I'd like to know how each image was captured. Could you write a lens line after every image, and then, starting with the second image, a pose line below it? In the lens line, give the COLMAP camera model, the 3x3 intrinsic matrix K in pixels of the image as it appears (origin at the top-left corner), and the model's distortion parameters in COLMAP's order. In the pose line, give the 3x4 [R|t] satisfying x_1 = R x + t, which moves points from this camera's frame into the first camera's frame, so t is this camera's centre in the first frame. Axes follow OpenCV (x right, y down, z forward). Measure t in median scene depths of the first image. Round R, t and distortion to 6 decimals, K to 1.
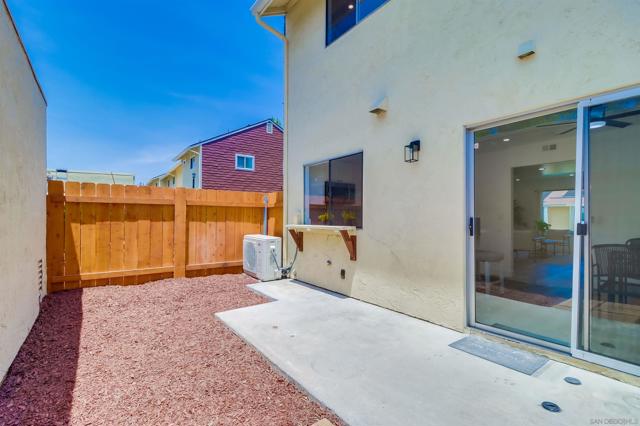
lens RADIAL K [[297.3, 0, 317.2], [0, 297.3, 211.4], [0, 0, 1]] dist [0.001965, -0.000705]
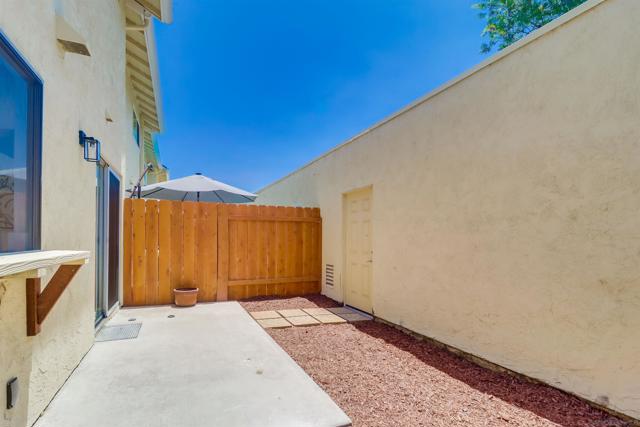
lens RADIAL K [[308.1, 0, 290.7], [0, 308.1, 238.8], [0, 0, 1]] dist [0.000623, -0.000174]
pose [[-0.959321, -0.010356, 0.282126, -0.270833], [-0.017081, 0.999625, -0.021388, 0.031024], [-0.281799, -0.025337, -0.959139, 1.070603]]
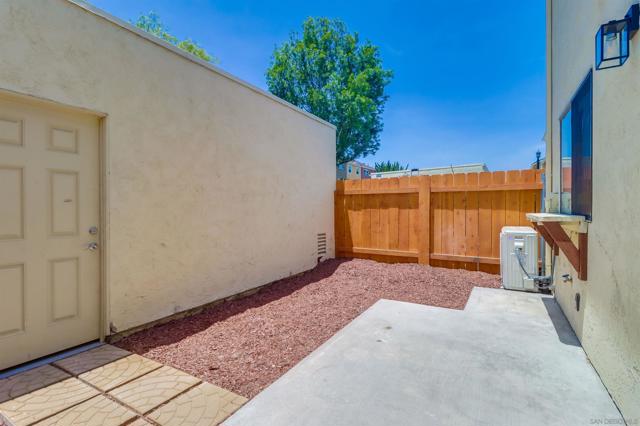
lens RADIAL K [[305.0, 0, 320.0], [0, 305.0, 213.0], [0, 0, 1]] dist [0.001226, -0.000314]
pose [[0.376878, 0.010914, -0.926198, 0.369329], [0.025636, 0.999425, 0.022208, 0.016073], [0.925908, -0.032114, 0.376382, 0.293877]]
